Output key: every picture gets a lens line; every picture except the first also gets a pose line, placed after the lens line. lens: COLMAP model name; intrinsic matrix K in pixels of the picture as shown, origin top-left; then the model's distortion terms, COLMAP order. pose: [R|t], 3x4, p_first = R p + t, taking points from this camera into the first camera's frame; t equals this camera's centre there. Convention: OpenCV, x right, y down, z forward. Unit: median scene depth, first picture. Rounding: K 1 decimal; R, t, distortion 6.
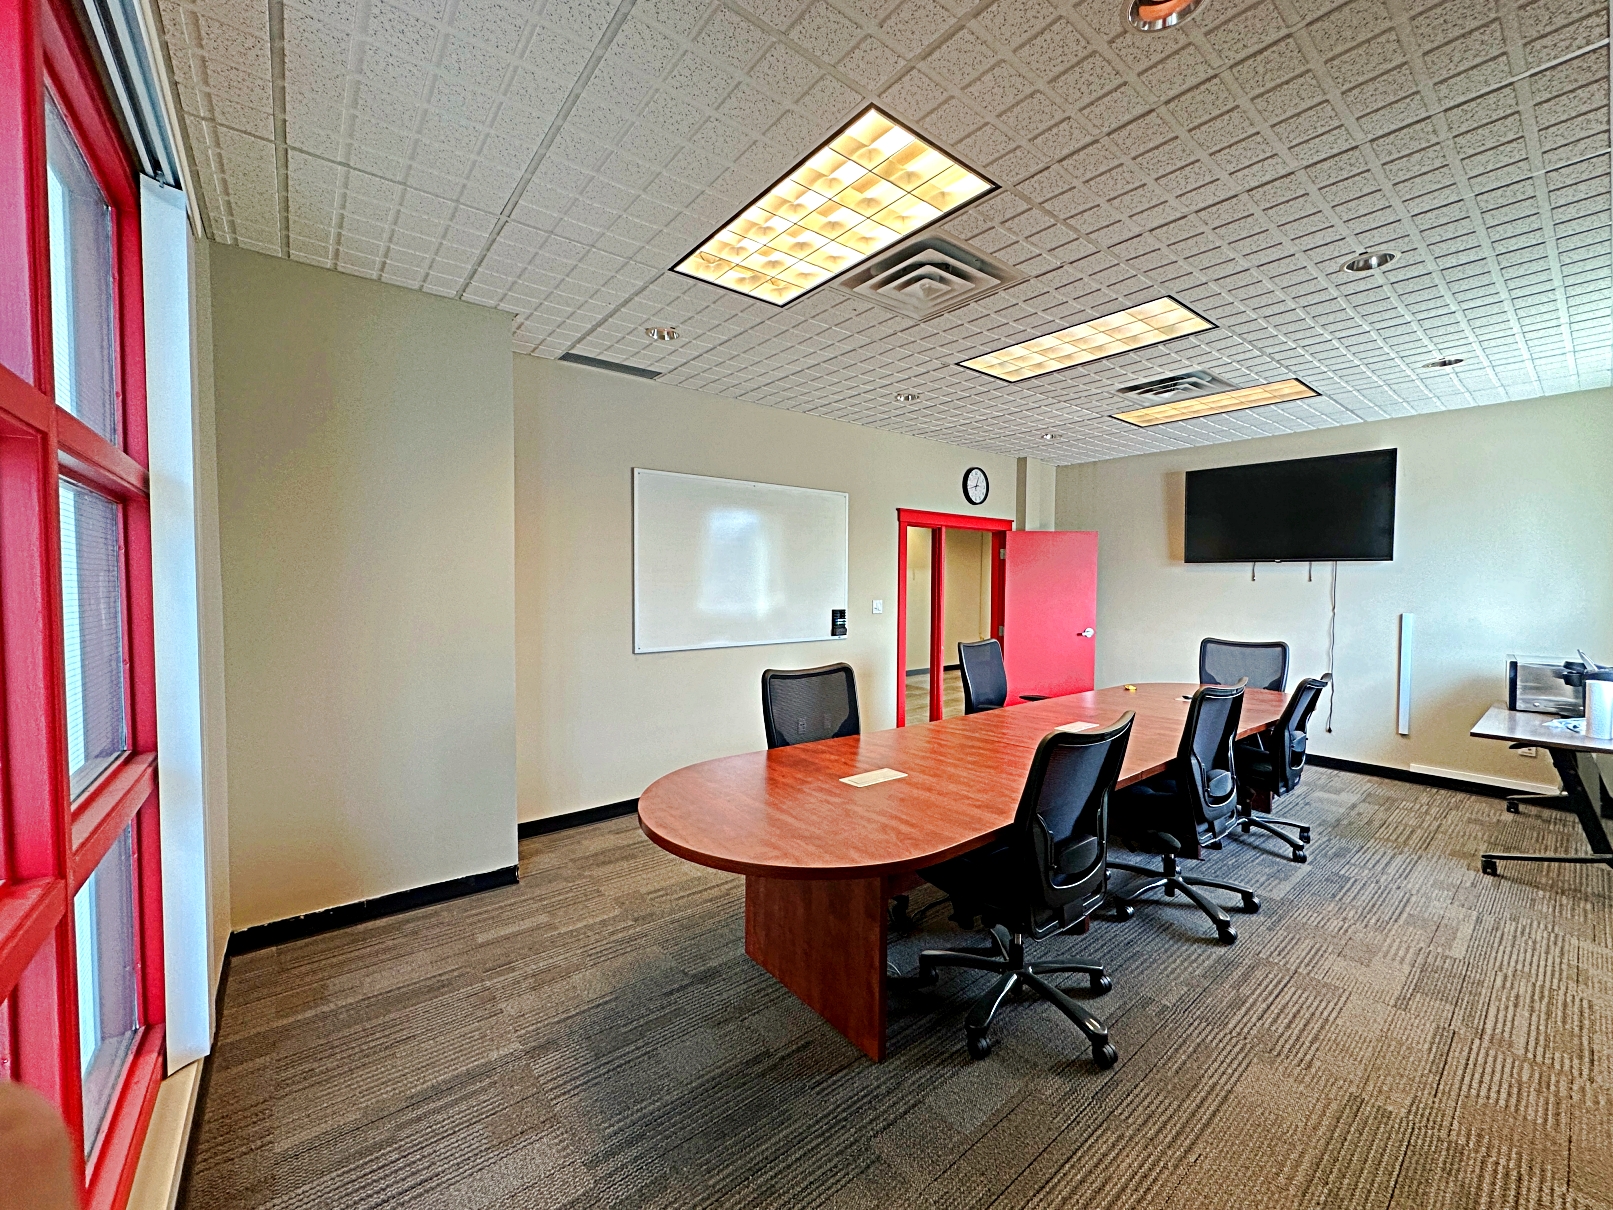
lens RADIAL K [[642.5, 0, 810.4], [0, 642.5, 603.8], [0, 0, 1]] dist [-0.002569, 0.000844]
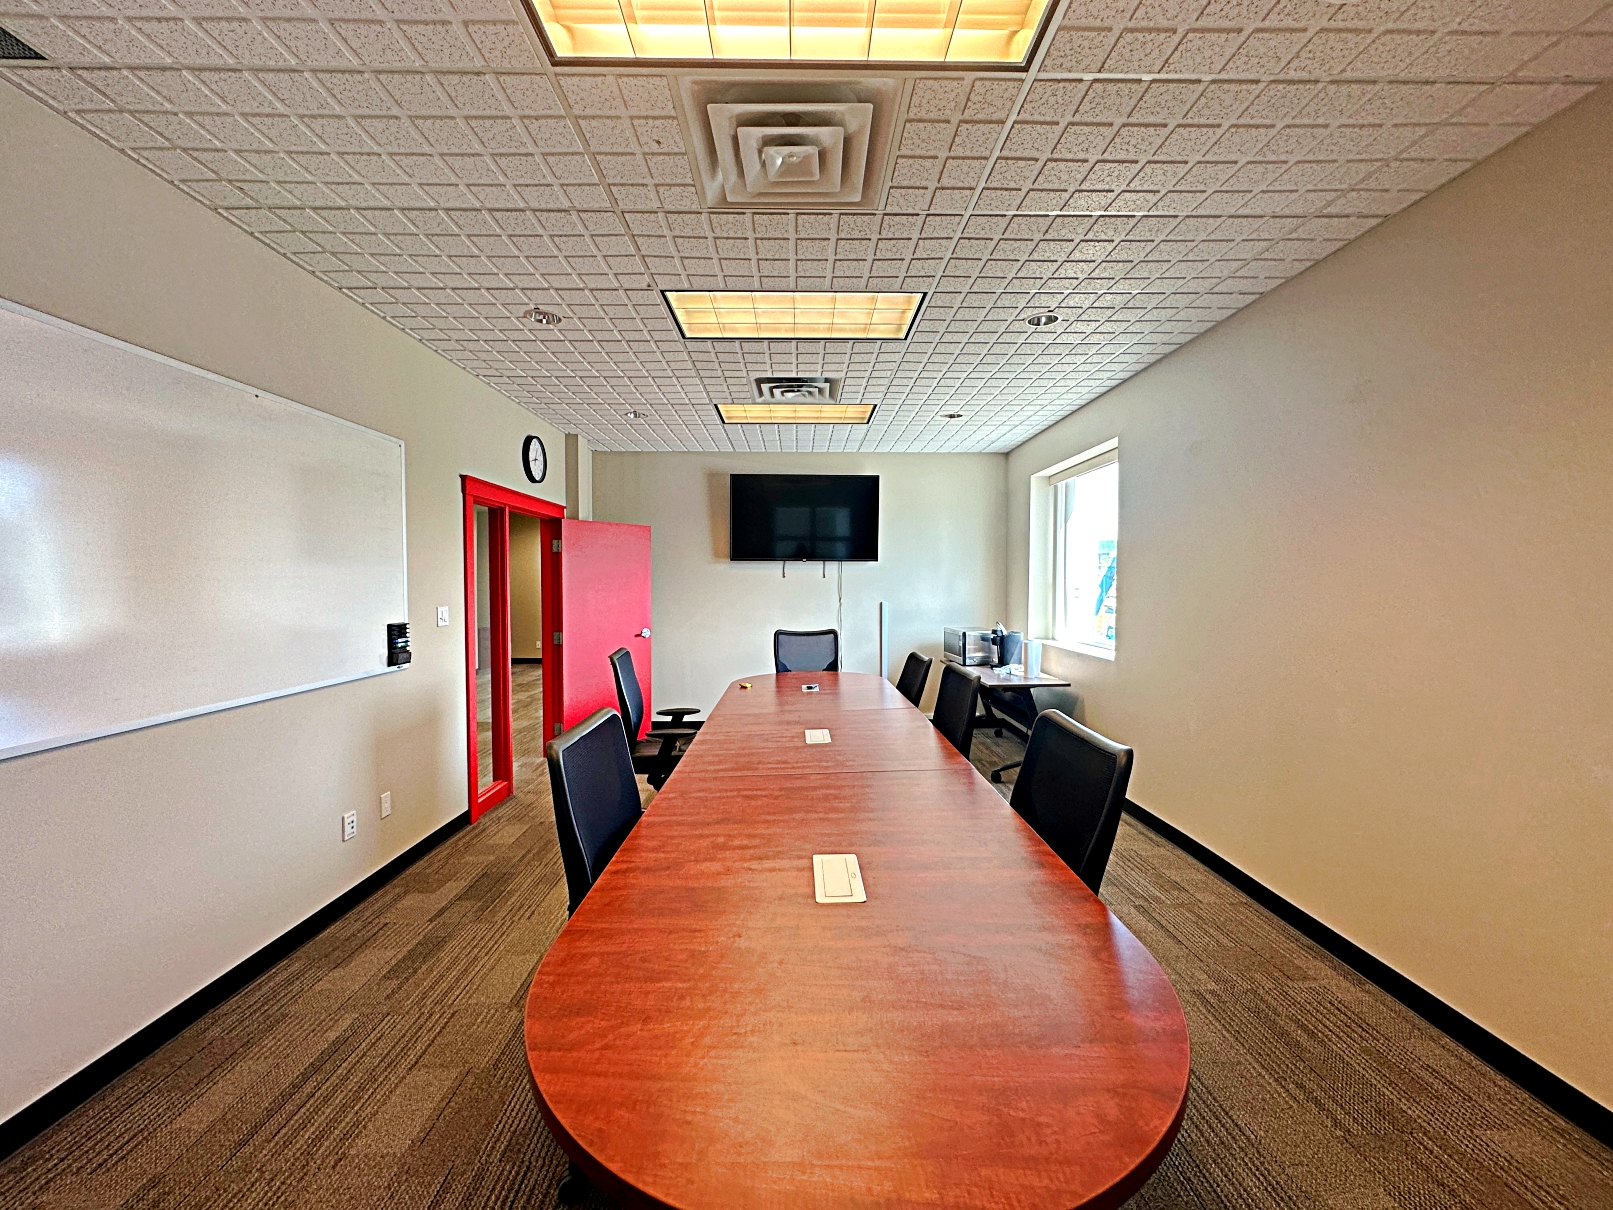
lens RADIAL K [[642.5, 0, 806.9], [0, 642.5, 609.3], [0, 0, 1]] dist [-0.002569, 0.000844]
pose [[0.621848, -0.040041, 0.782113, -0.226554], [0.030104, 0.999176, 0.027219, -0.011631], [-0.782559, 0.006619, 0.622542, 0.328203]]
